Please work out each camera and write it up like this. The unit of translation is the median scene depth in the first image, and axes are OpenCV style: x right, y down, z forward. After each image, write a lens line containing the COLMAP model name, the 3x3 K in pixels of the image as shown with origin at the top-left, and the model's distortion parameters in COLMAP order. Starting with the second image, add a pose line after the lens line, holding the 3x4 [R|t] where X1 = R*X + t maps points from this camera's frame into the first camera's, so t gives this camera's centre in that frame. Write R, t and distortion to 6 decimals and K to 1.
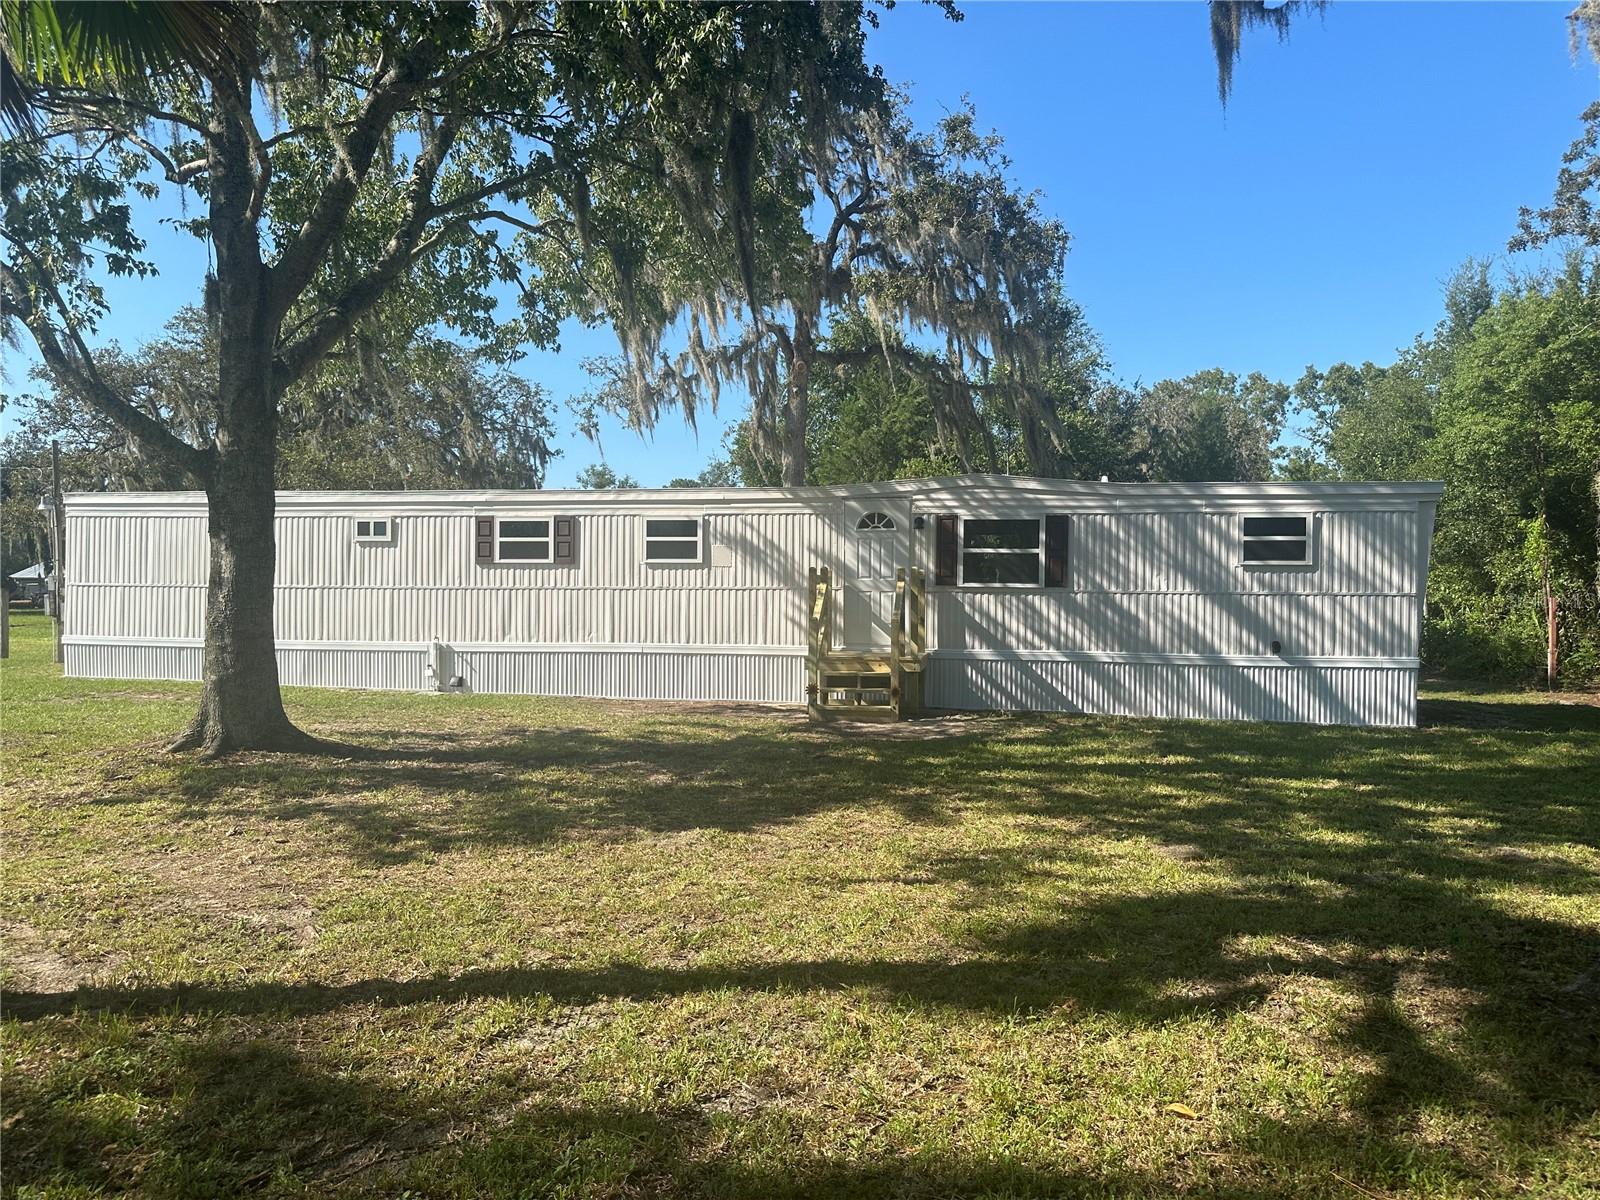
lens RADIAL K [[1115.8, 0, 802.0], [0, 1115.8, 600.1], [0, 0, 1]] dist [0.114799, -0.168909]
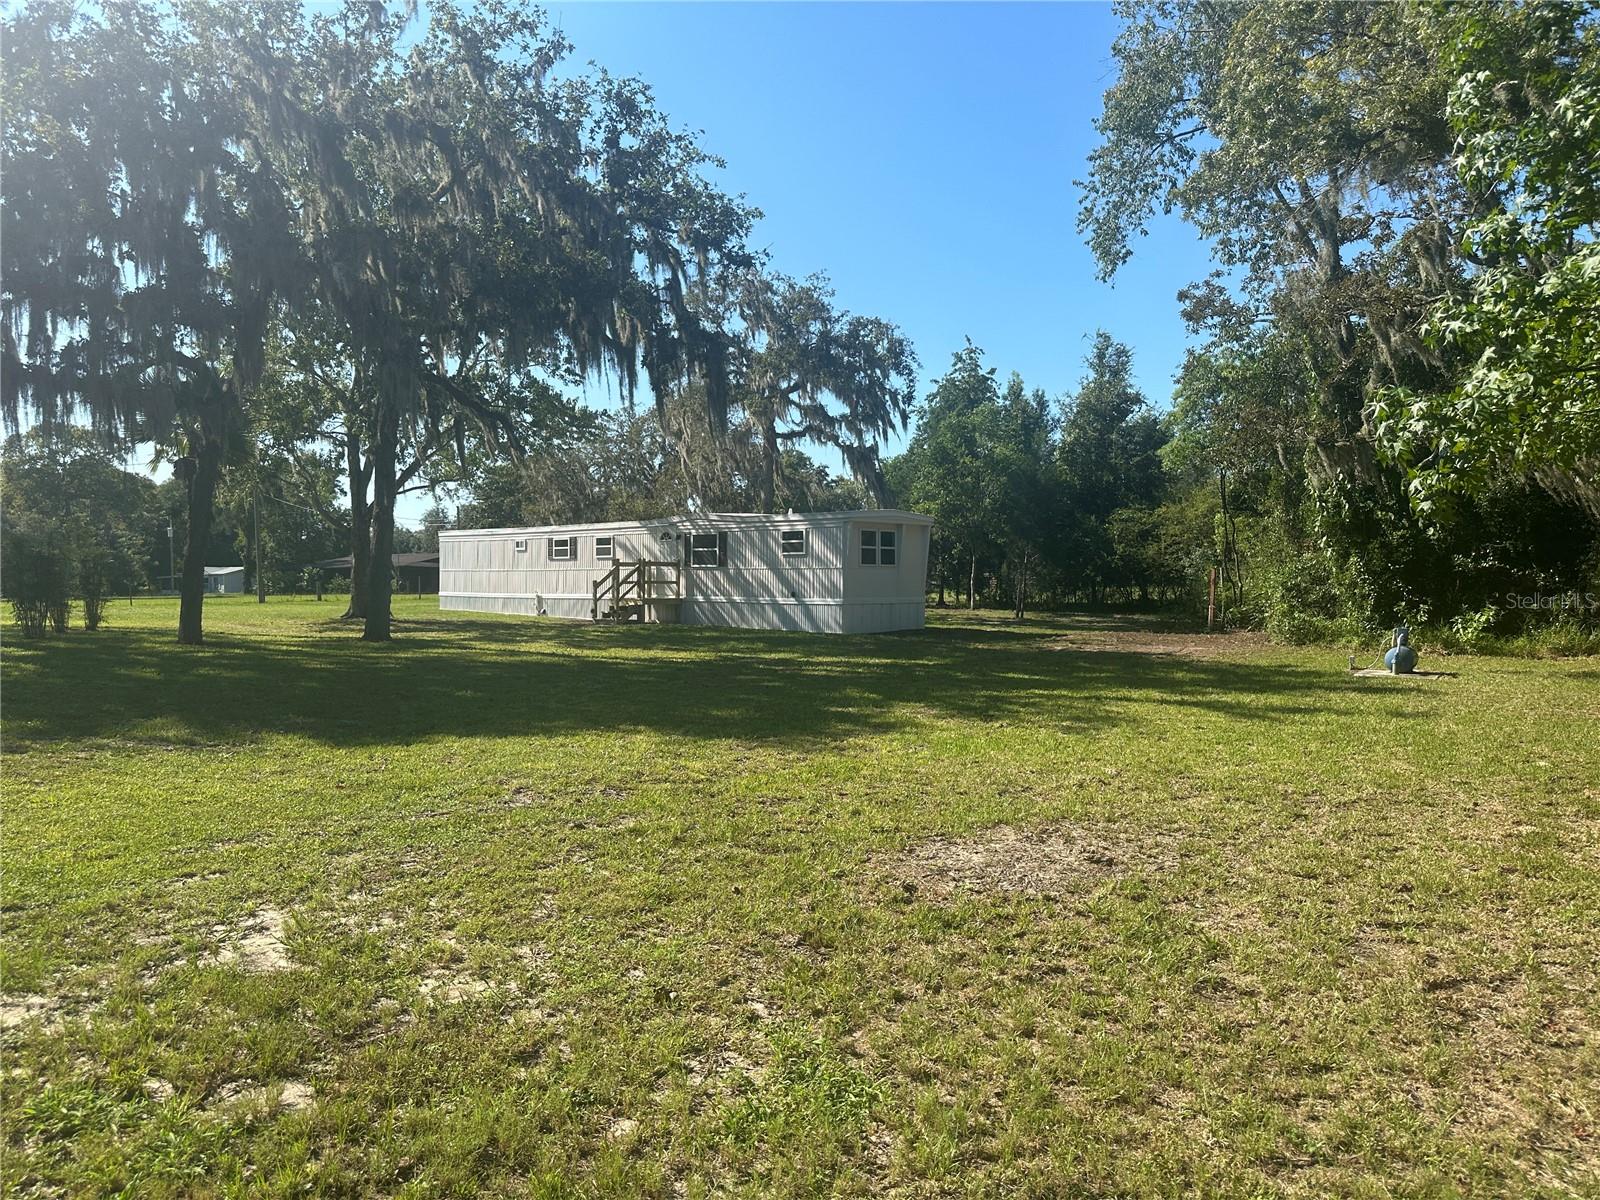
lens RADIAL K [[1117.2, 0, 797.6], [0, 1117.2, 608.2], [0, 0, 1]] dist [0.116913, -0.179427]
pose [[0.838101, 0.005302, -0.545490, 1.413622], [0.012142, 0.999524, 0.028370, 0.008285], [0.545380, -0.030400, 0.837637, -0.635335]]
